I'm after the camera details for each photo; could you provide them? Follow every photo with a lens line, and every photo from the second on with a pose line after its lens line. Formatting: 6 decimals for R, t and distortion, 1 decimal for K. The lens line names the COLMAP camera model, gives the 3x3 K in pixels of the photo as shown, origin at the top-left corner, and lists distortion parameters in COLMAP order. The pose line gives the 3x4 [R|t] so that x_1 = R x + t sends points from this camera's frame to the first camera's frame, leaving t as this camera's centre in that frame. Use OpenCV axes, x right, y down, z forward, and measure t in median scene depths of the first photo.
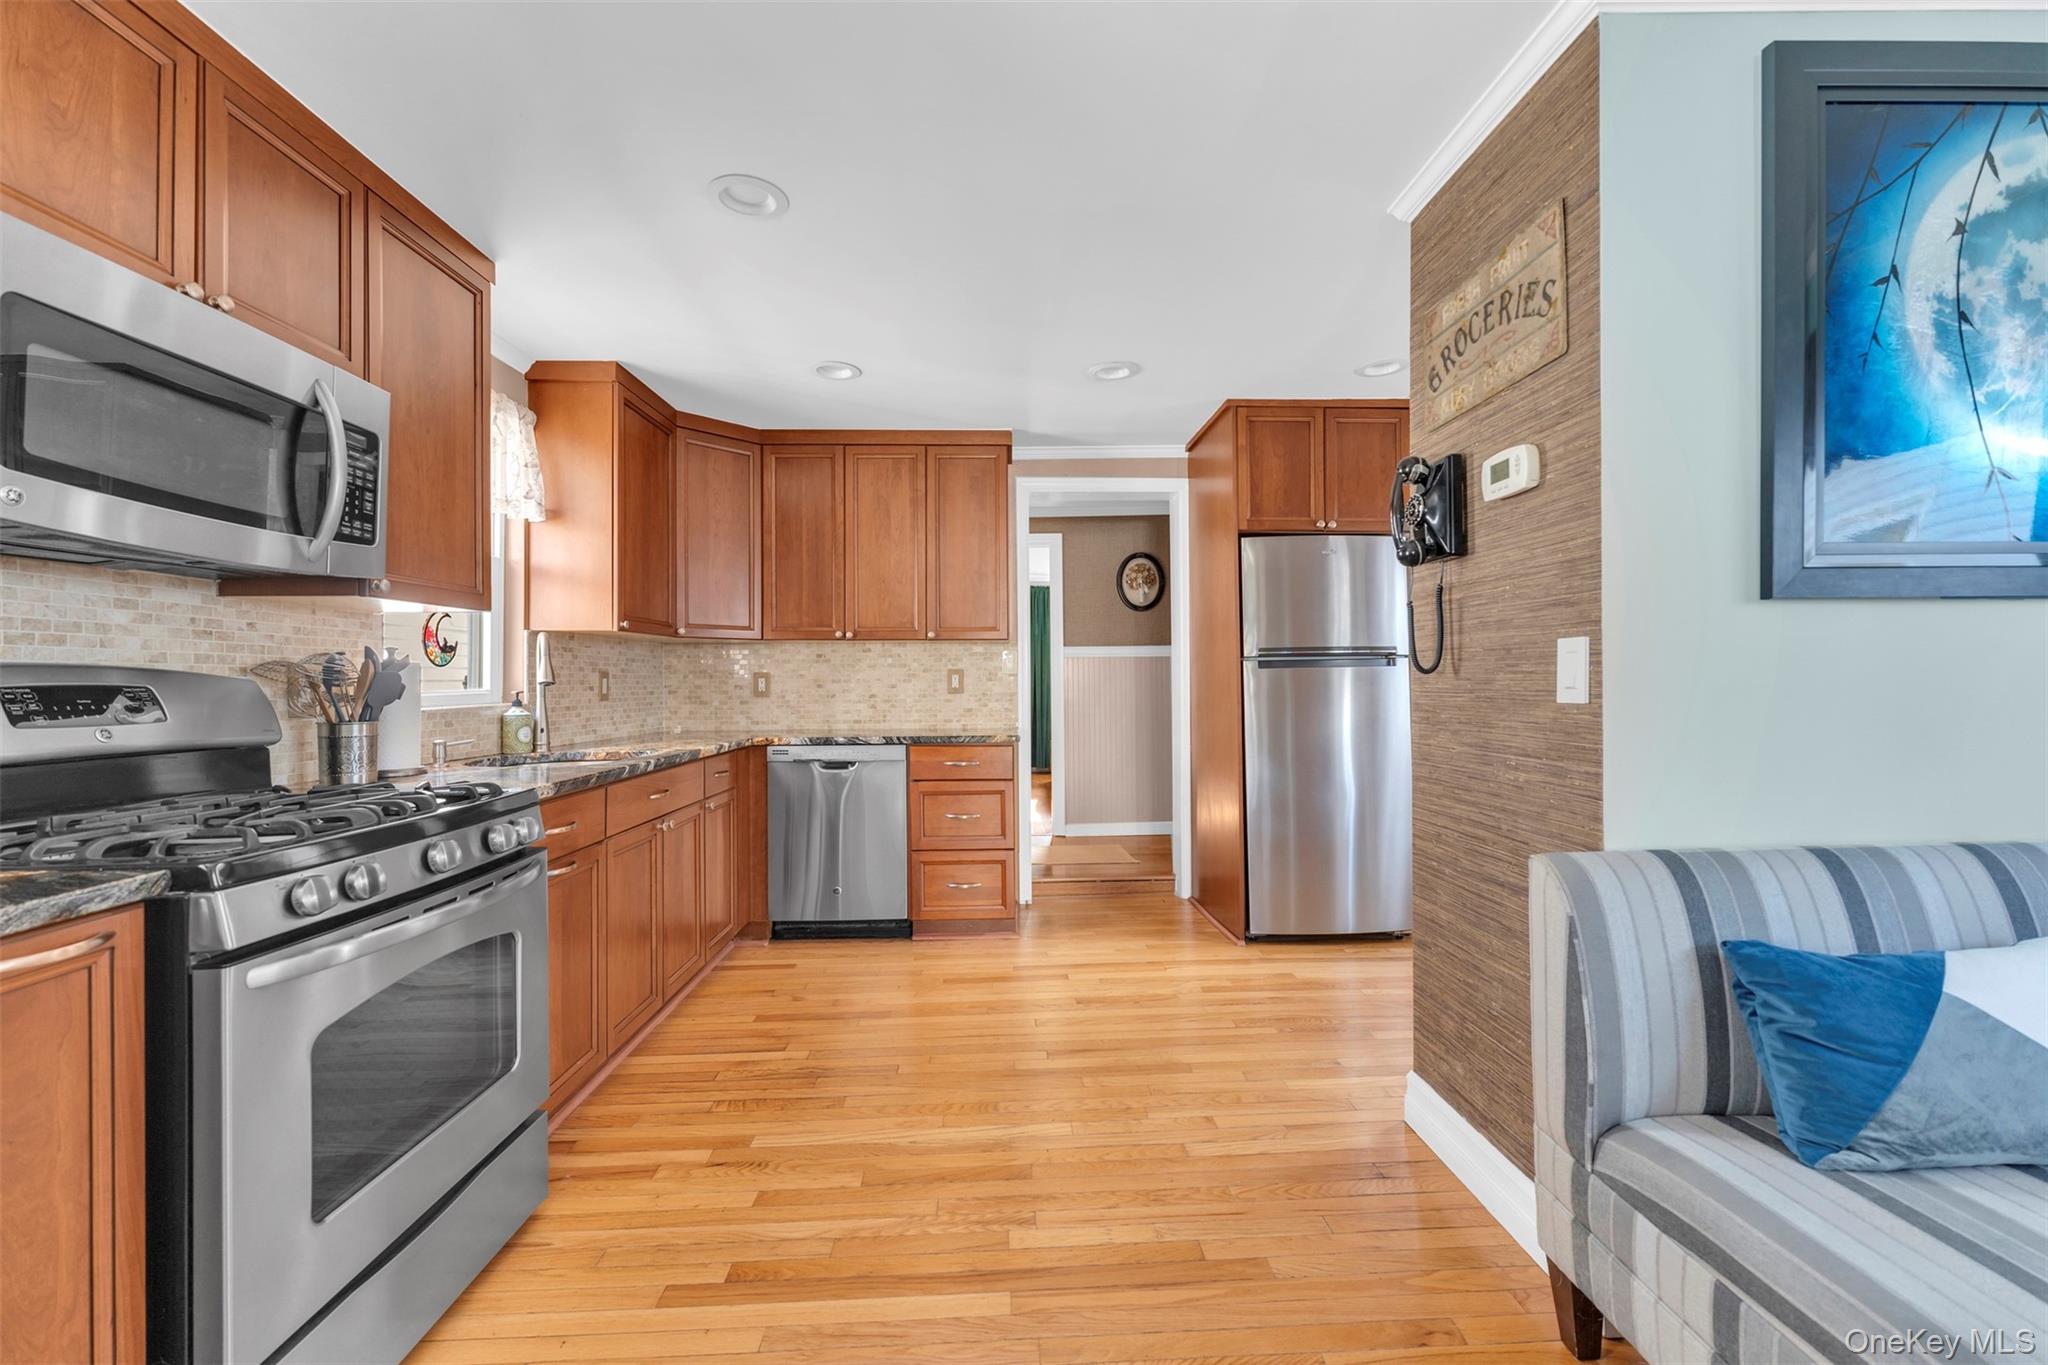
lens RADIAL K [[843.7, 0, 969.8], [0, 843.7, 671.9], [0, 0, 1]] dist [0.001515, -0.000307]
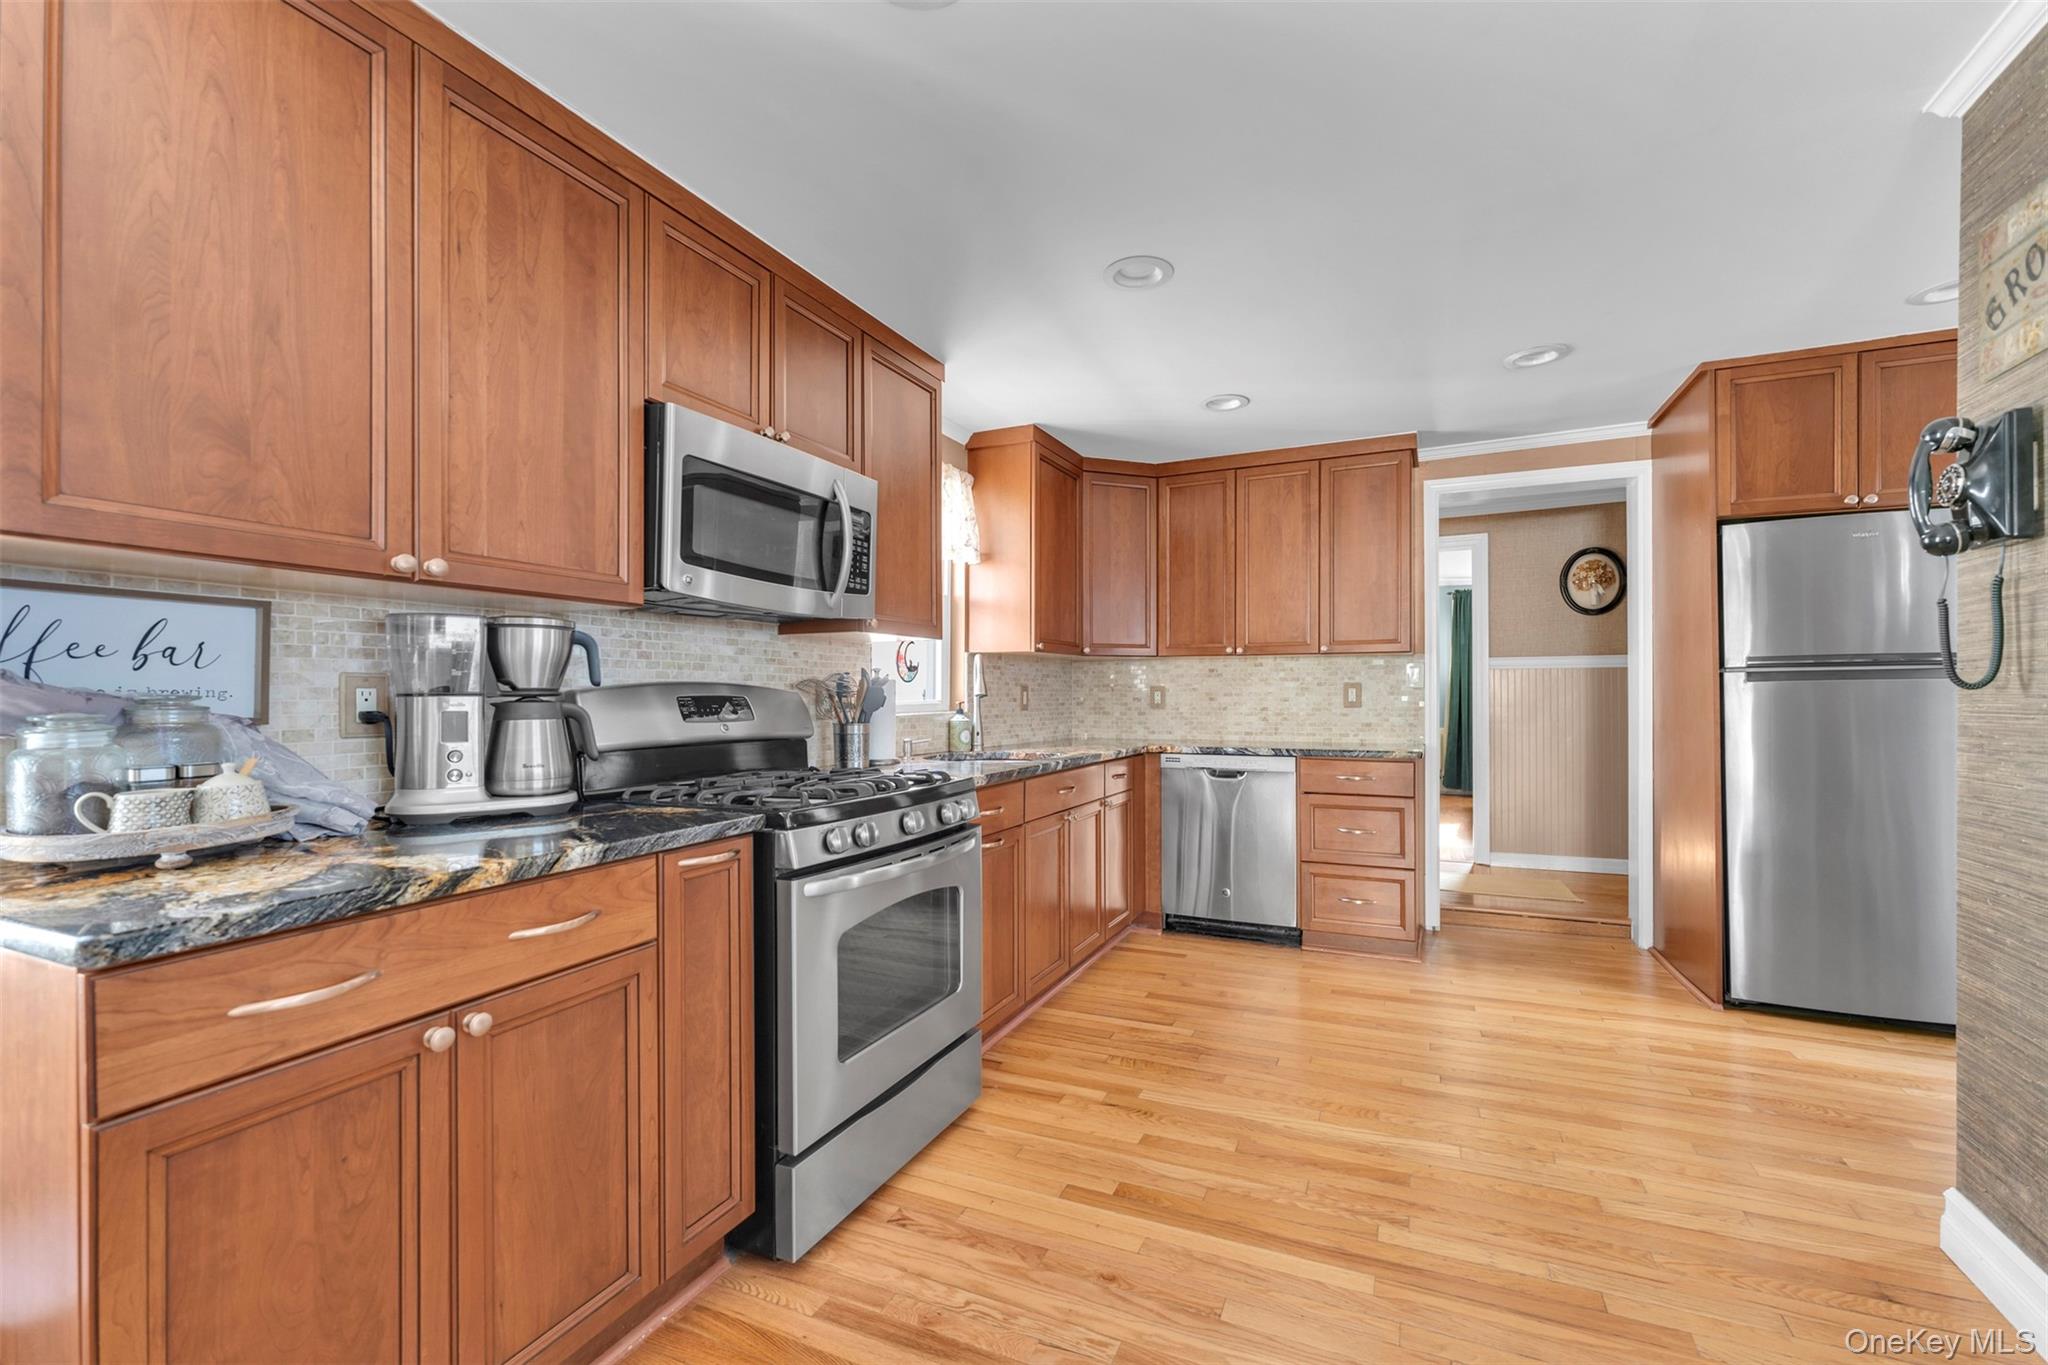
lens RADIAL K [[843.7, 0, 1026.1], [0, 843.7, 685.5], [0, 0, 1]] dist [0.001515, -0.000307]
pose [[0.916138, 0.000970, -0.400861, 0.044242], [-0.000194, 0.999998, 0.001976, -0.002824], [0.400862, -0.001732, 0.916137, -0.085301]]
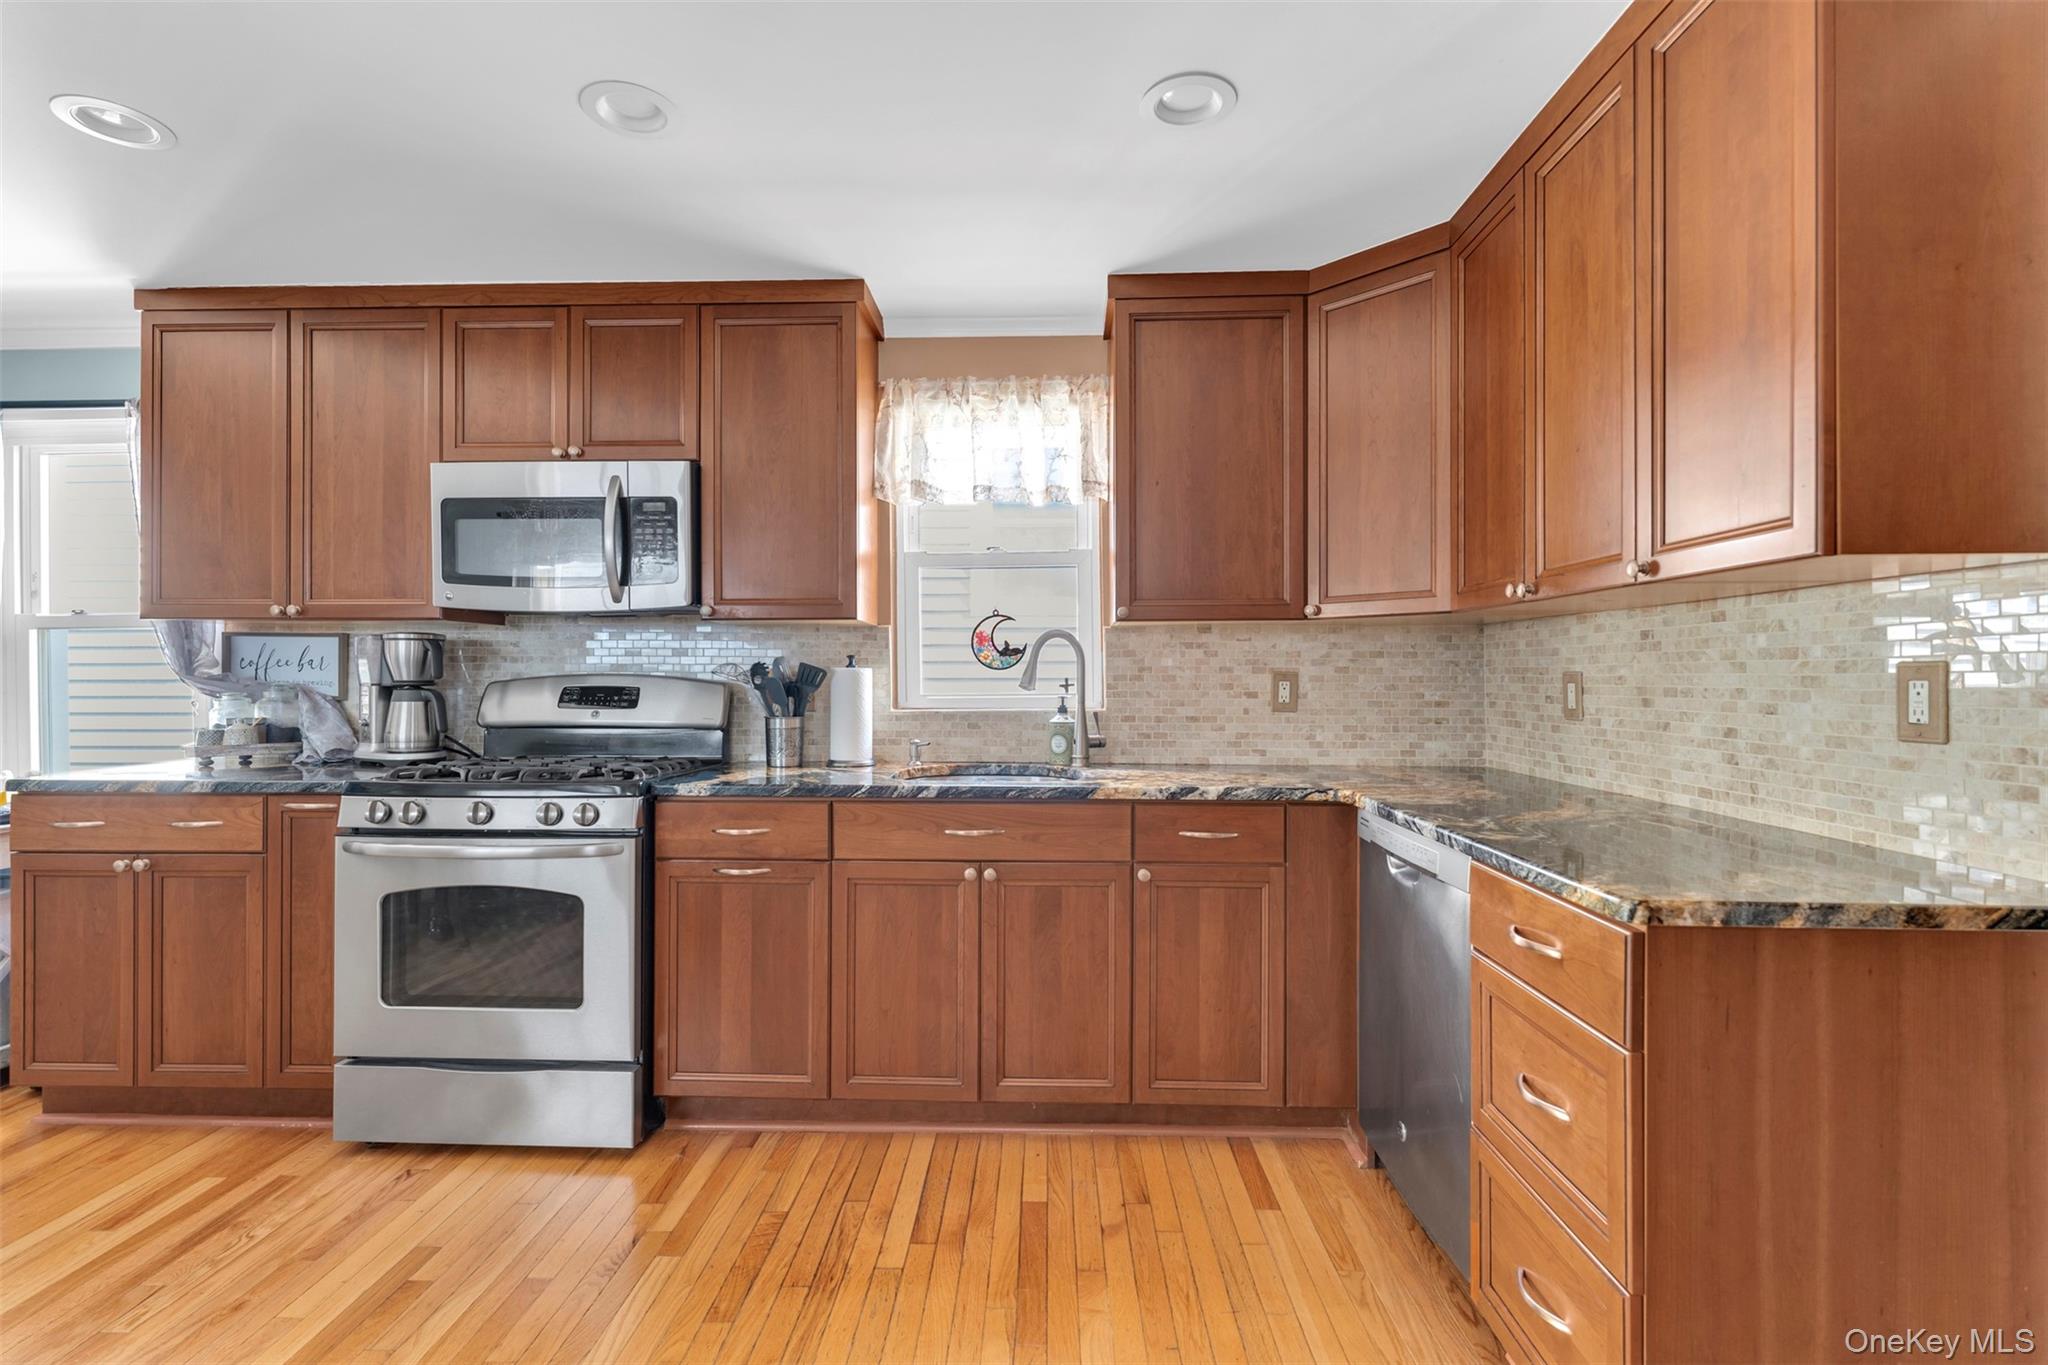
lens RADIAL K [[926.4, 0, 1029.1], [0, 926.4, 674.6], [0, 0, 1]] dist [-0.004065, 0.000138]
pose [[-0.008125, 0.004213, -0.999958, 0.429326], [0.008848, 0.999952, 0.004141, -0.004007], [0.999928, -0.008814, -0.008162, 0.923751]]
